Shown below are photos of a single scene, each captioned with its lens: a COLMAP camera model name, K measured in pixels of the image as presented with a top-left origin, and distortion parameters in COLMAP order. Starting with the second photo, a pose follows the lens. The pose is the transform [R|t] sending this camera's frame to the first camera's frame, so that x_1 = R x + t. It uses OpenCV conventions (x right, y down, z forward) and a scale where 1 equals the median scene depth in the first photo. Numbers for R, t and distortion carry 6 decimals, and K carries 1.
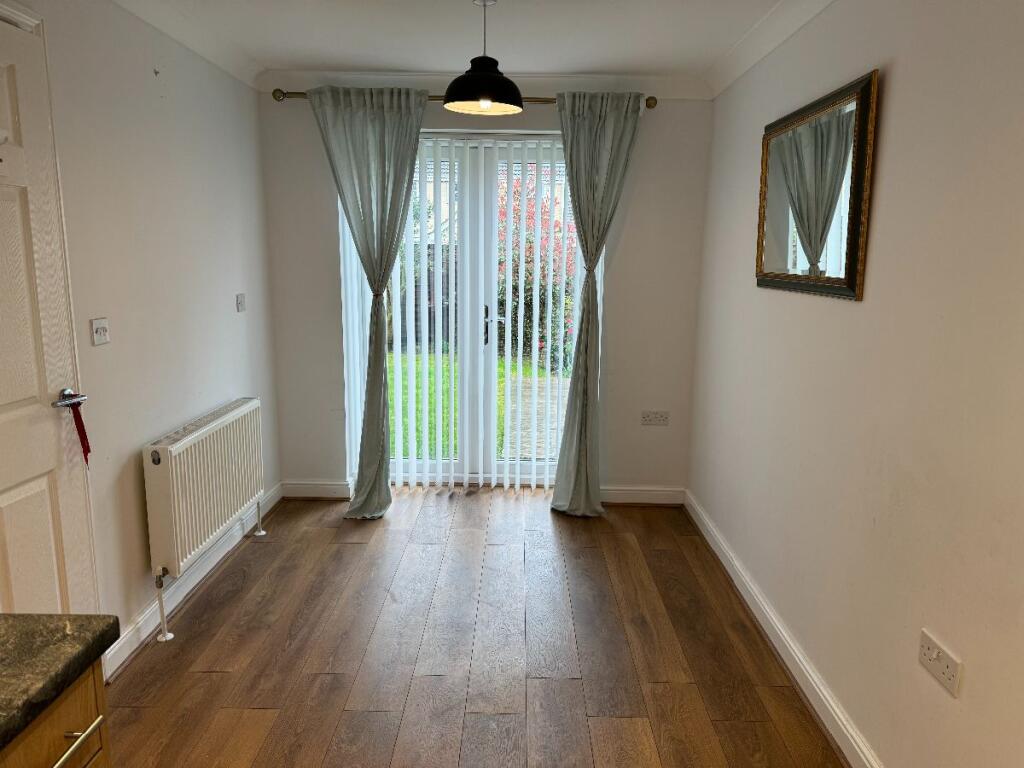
lens RADIAL K [[712.4, 0, 515.3], [0, 712.4, 386.0], [0, 0, 1]] dist [0.188311, -0.293554]
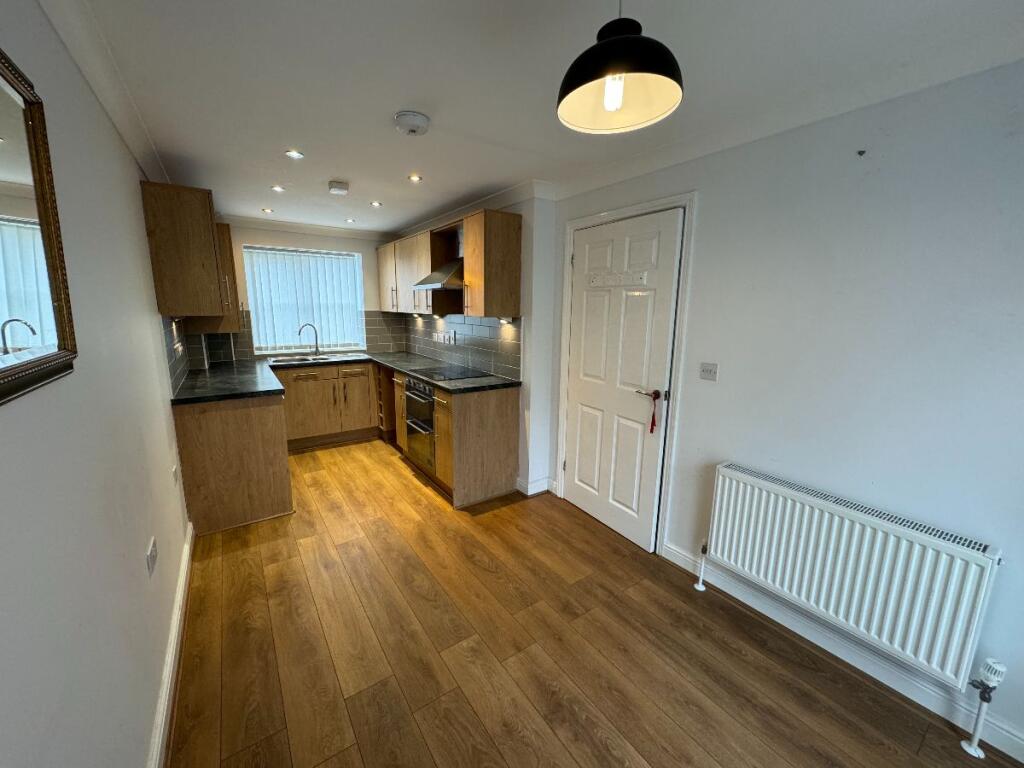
lens RADIAL K [[408.5, 0, 513.5], [0, 408.5, 380.6], [0, 0, 1]] dist [0.000367, 0.000174]
pose [[-0.817196, 0.080604, -0.570696, 0.238849], [-0.129460, 0.939201, 0.318029, -0.237284], [0.561633, 0.333774, -0.757076, 1.231356]]
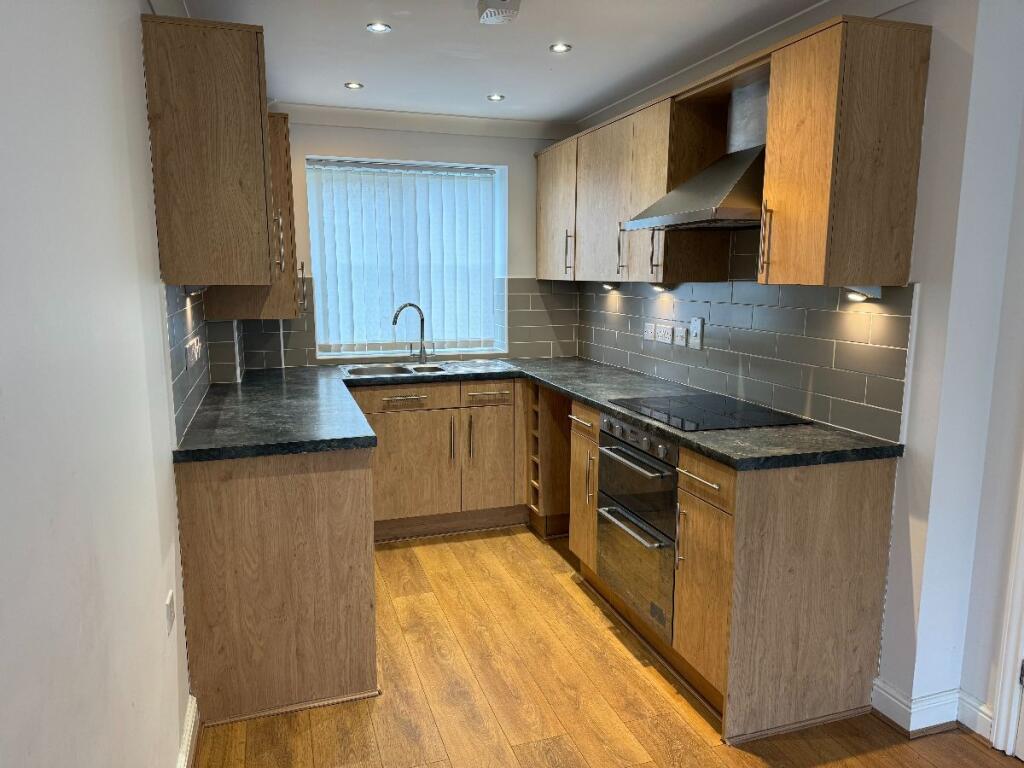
lens RADIAL K [[712.4, 0, 515.3], [0, 712.4, 386.0], [0, 0, 1]] dist [0.188311, -0.293554]
pose [[-0.946338, 0.036808, -0.321075, 0.240702], [-0.073586, 0.942856, 0.324975, -0.210973], [0.314689, 0.331163, -0.889552, 1.118637]]
